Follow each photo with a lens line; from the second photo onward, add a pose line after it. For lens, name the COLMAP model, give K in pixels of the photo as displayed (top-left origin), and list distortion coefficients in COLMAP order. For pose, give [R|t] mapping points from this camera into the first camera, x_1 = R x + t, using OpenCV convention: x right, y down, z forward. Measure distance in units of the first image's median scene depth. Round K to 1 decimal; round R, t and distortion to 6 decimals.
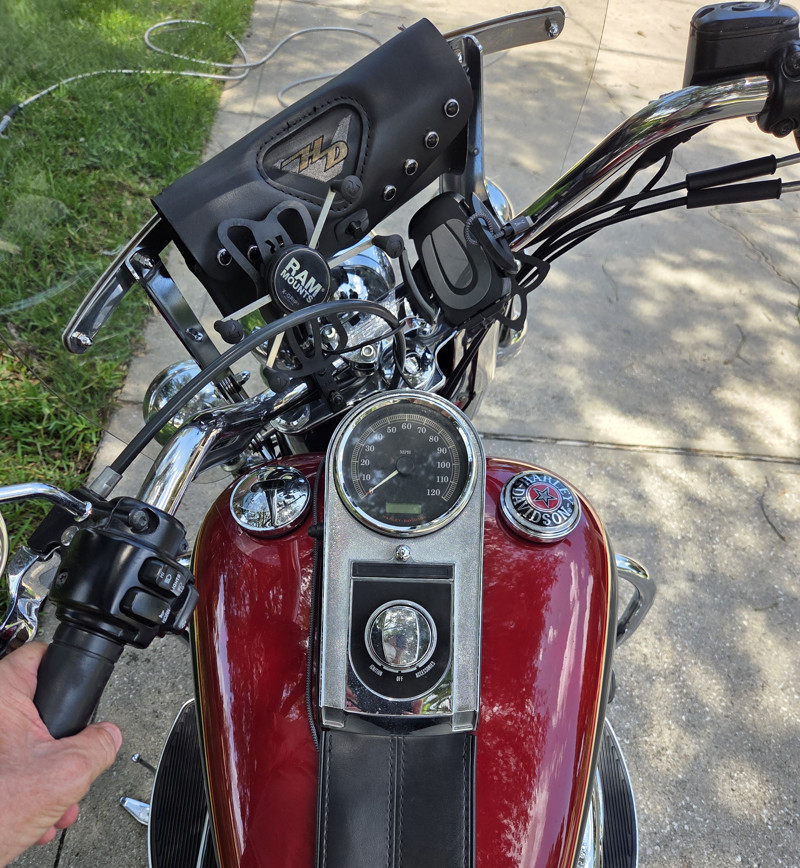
lens RADIAL K [[682.5, 0, 405.0], [0, 682.5, 436.1], [0, 0, 1]] dist [0.020089, -0.032635]
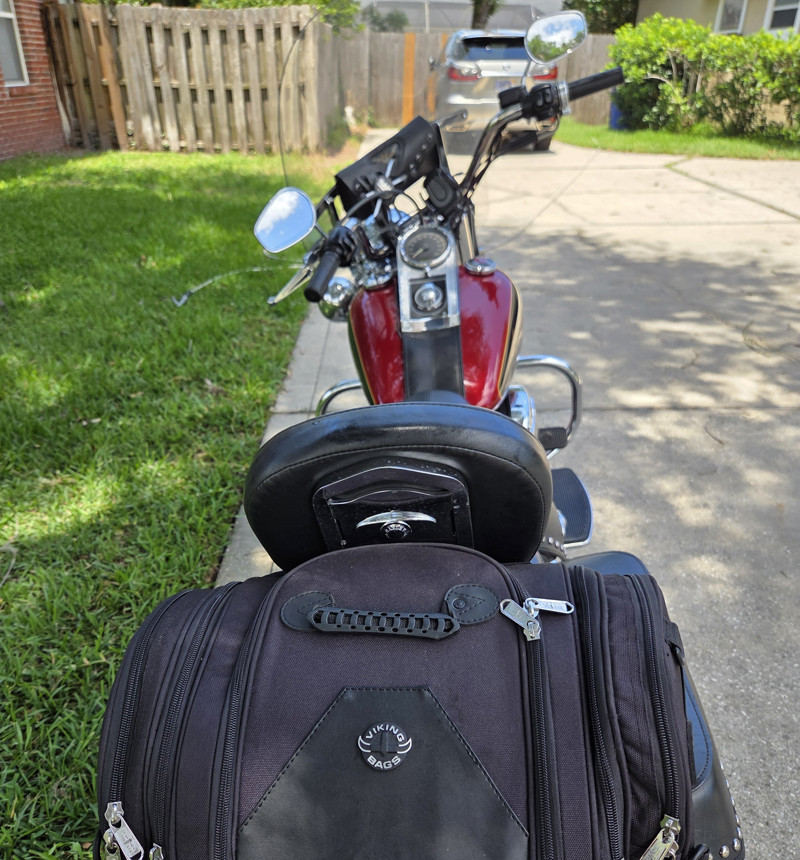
lens RADIAL K [[676.2, 0, 377.5], [0, 676.2, 431.1], [0, 0, 1]] dist [0.020089, -0.032635]
pose [[0.984400, -0.113309, -0.134601, 0.068032], [0.067184, 0.949128, -0.307640, 1.155084], [0.162612, 0.293797, 0.941934, -1.024551]]
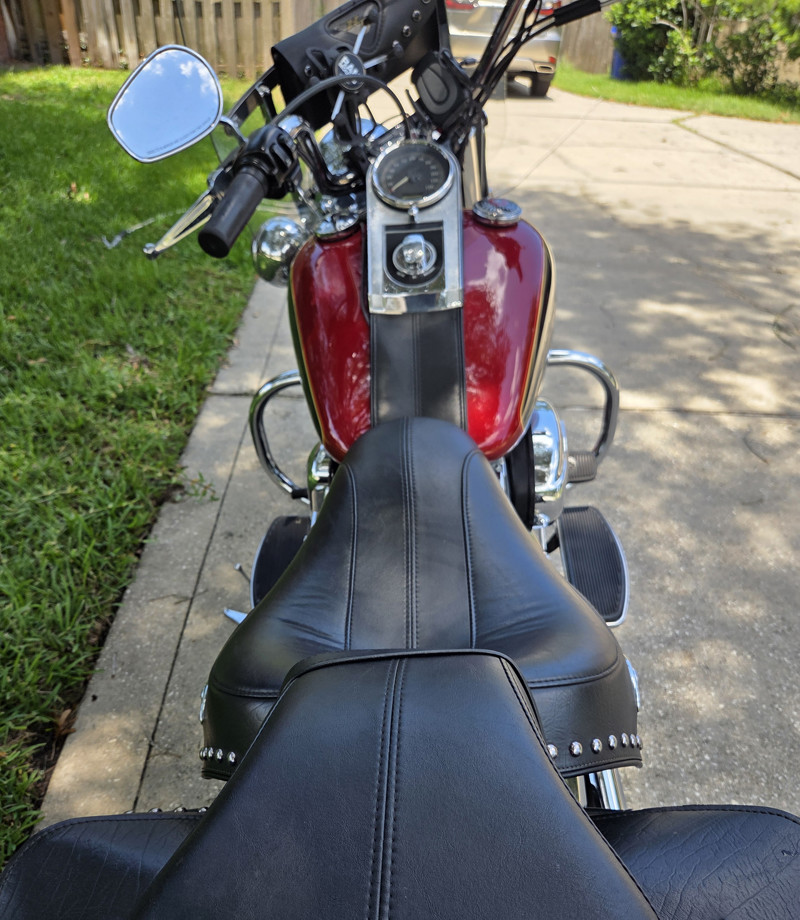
lens RADIAL K [[671.7, 0, 401.4], [0, 671.7, 464.8], [0, 0, 1]] dist [0.005262, -0.019736]
pose [[0.995270, -0.066144, -0.071147, 0.033040], [0.051189, 0.979547, -0.194595, 0.799460], [0.082563, 0.190032, 0.978300, -0.391267]]
